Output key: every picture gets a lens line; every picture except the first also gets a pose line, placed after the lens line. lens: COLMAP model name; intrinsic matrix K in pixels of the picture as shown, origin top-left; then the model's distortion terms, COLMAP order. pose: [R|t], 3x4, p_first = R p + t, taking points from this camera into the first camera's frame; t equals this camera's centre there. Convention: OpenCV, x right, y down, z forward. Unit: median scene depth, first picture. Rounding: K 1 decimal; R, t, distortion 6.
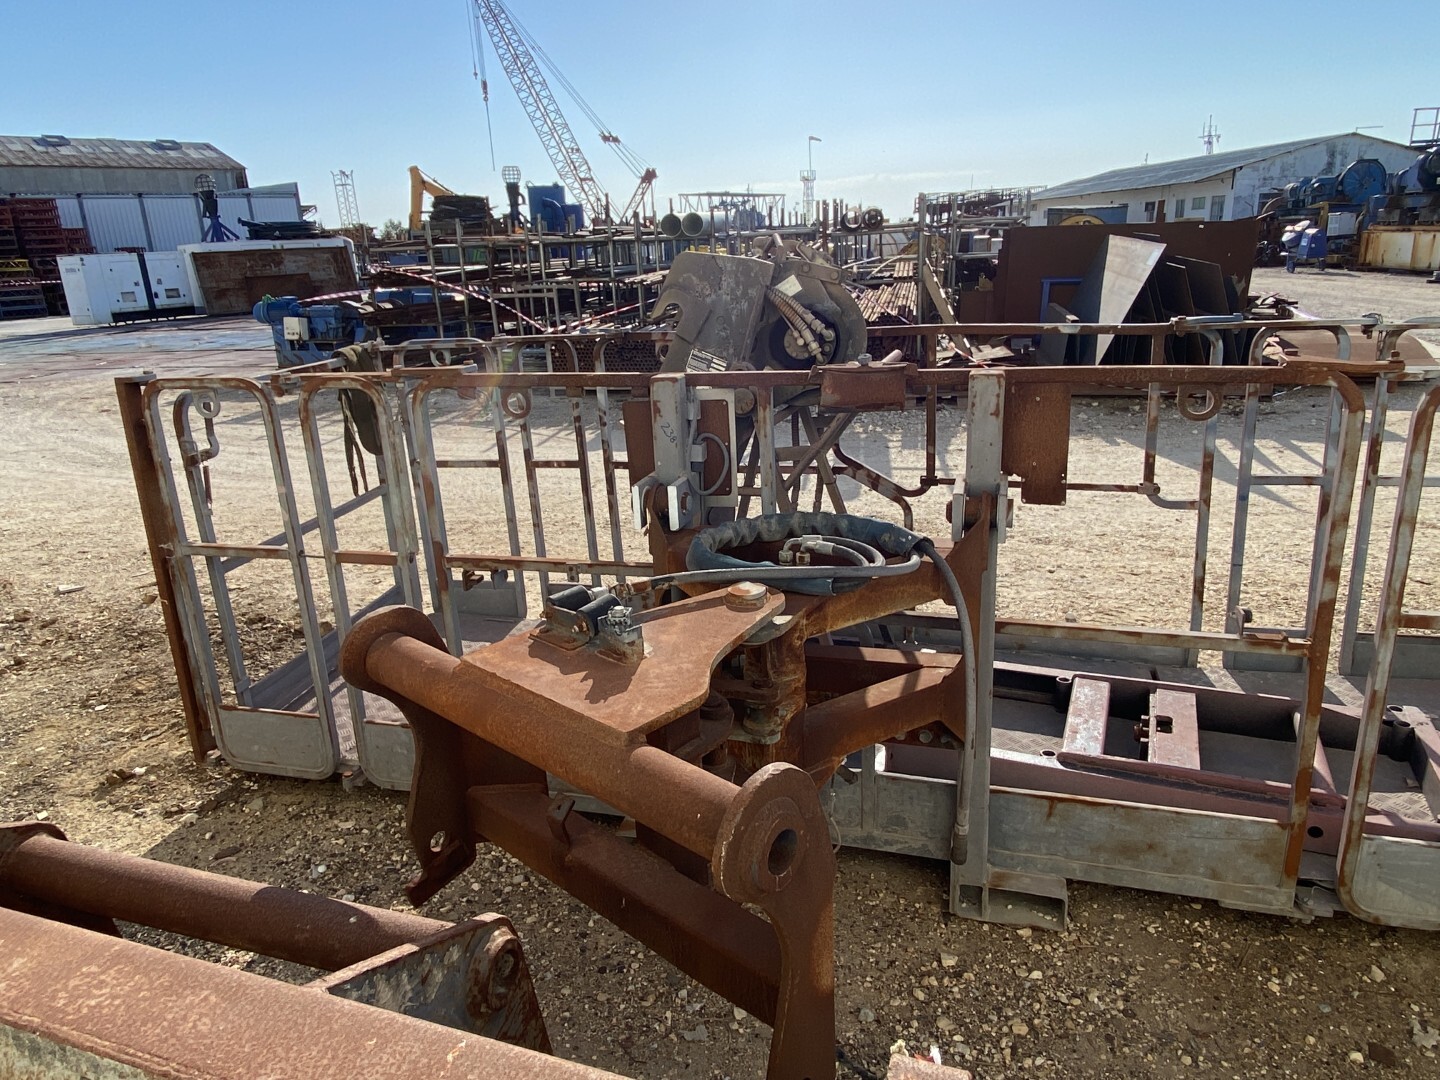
lens RADIAL K [[938.3, 0, 722.3], [0, 938.3, 536.8], [0, 0, 1]] dist [0.007534, -0.002645]
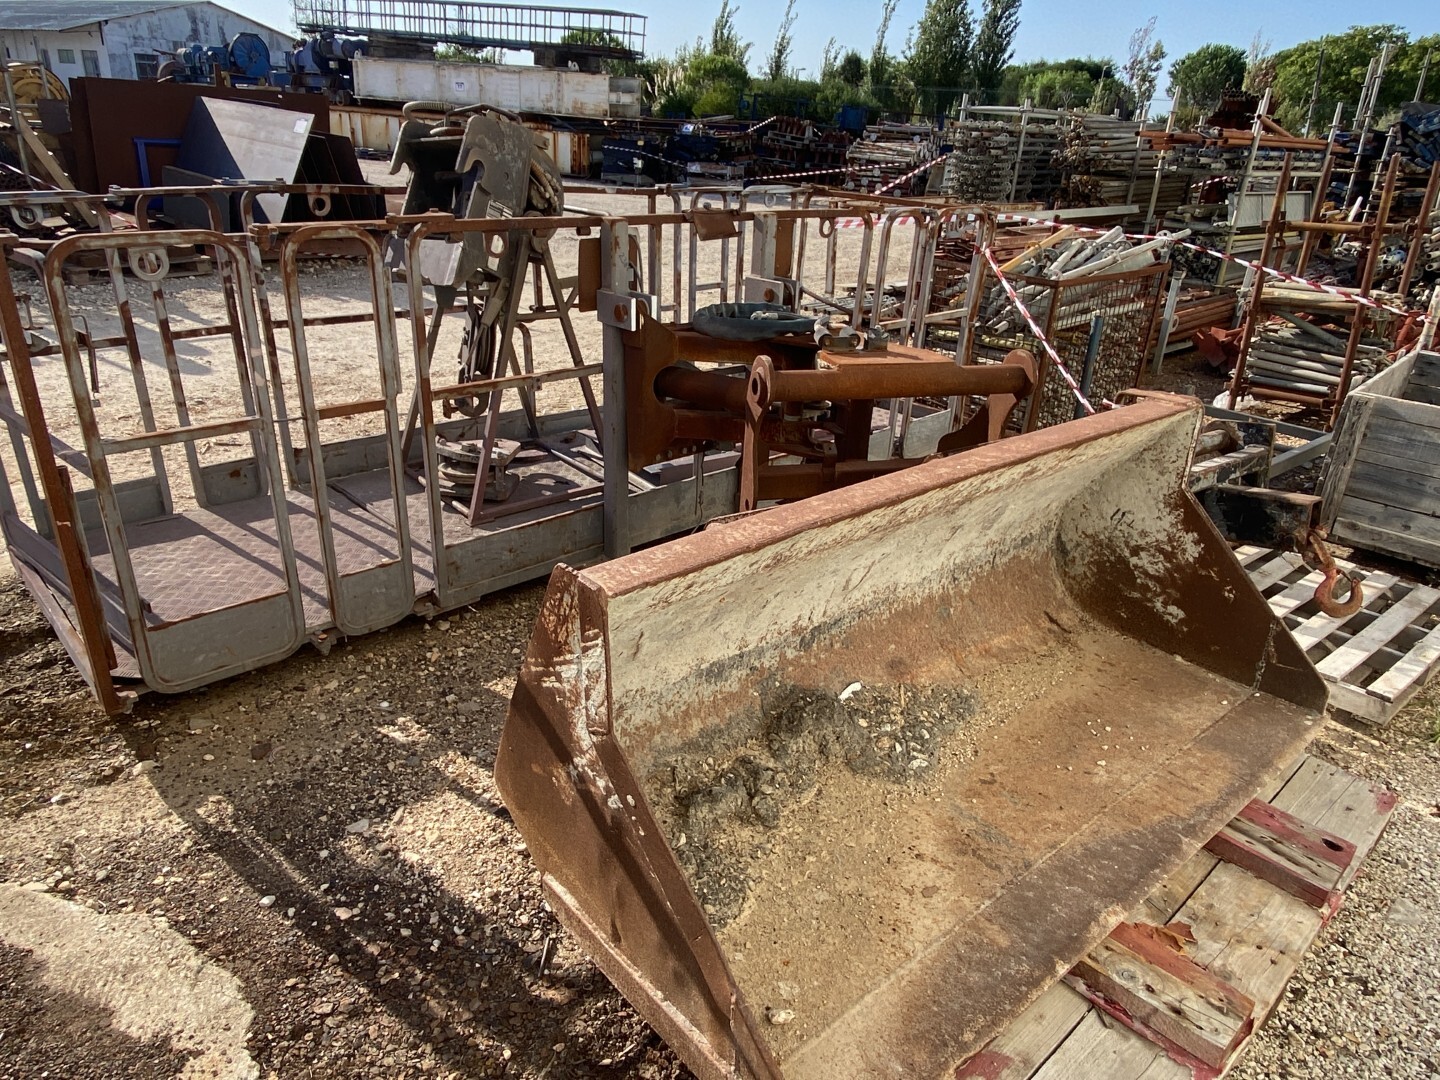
lens RADIAL K [[938.3, 0, 717.8], [0, 938.3, 538.1], [0, 0, 1]] dist [0.007534, -0.002645]
pose [[0.477923, -0.306255, 0.823285, -0.698973], [0.199433, 0.950608, 0.237846, -0.001107], [-0.855462, 0.050518, 0.515395, 0.063156]]
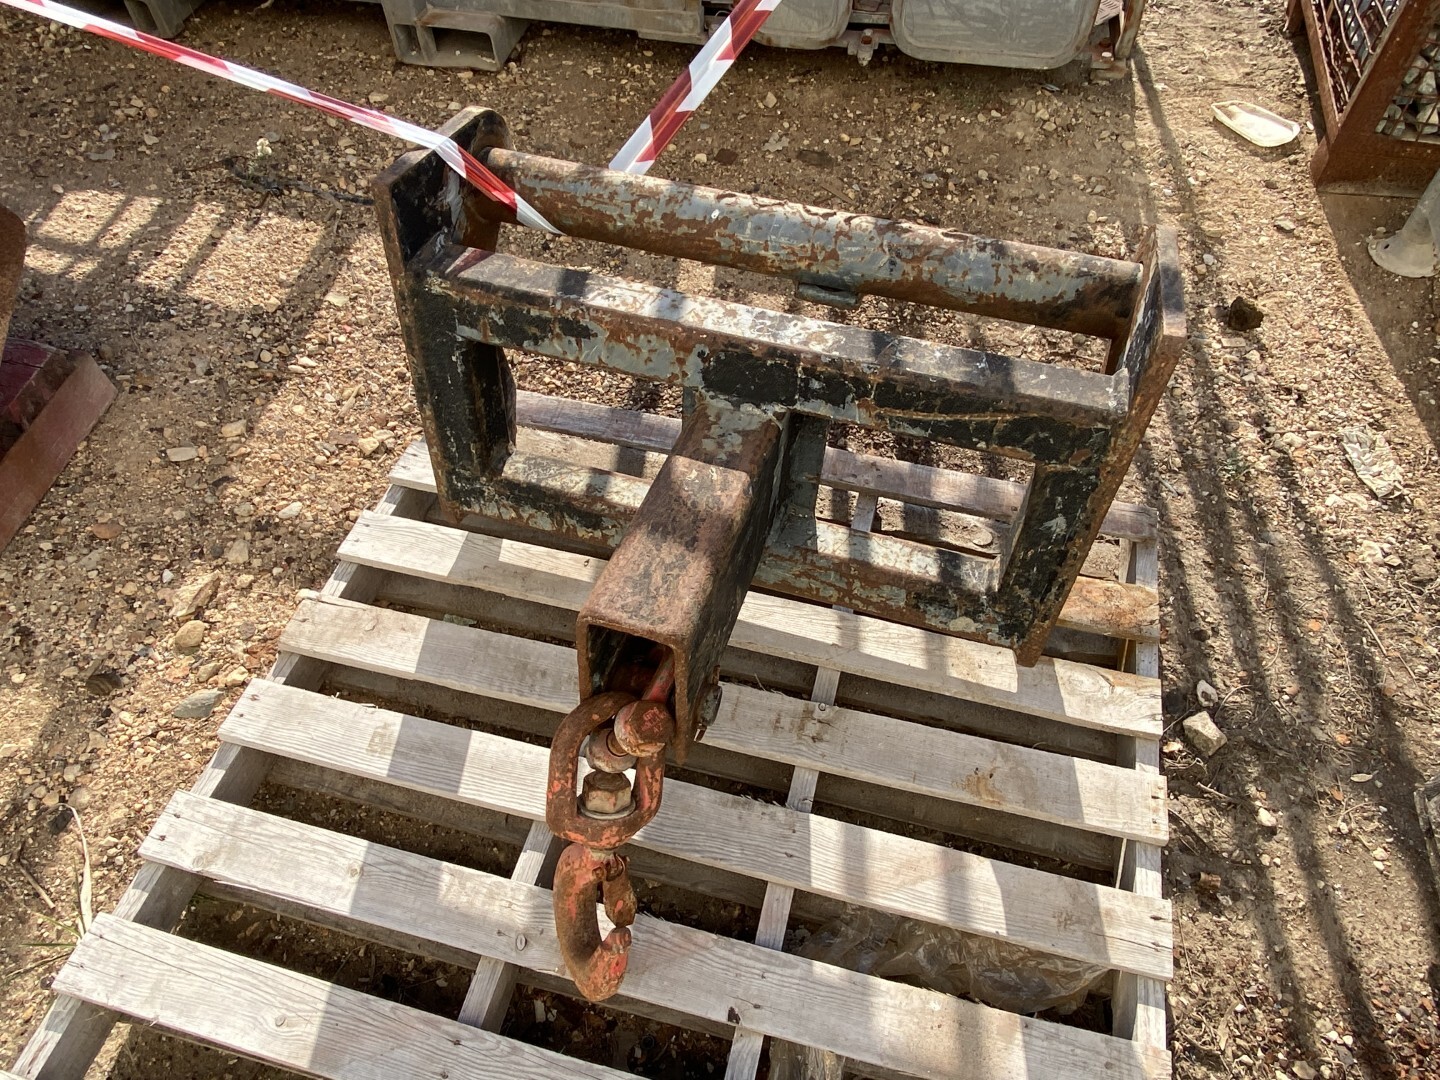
lens RADIAL K [[938.3, 0, 719.5], [0, 938.3, 541.1], [0, 0, 1]] dist [0.007534, -0.002645]
pose [[0.994117, -0.051911, 0.095066, 0.472472], [-0.016559, 0.794521, 0.607011, 0.197856], [-0.107043, -0.605014, 0.788987, -0.141923]]
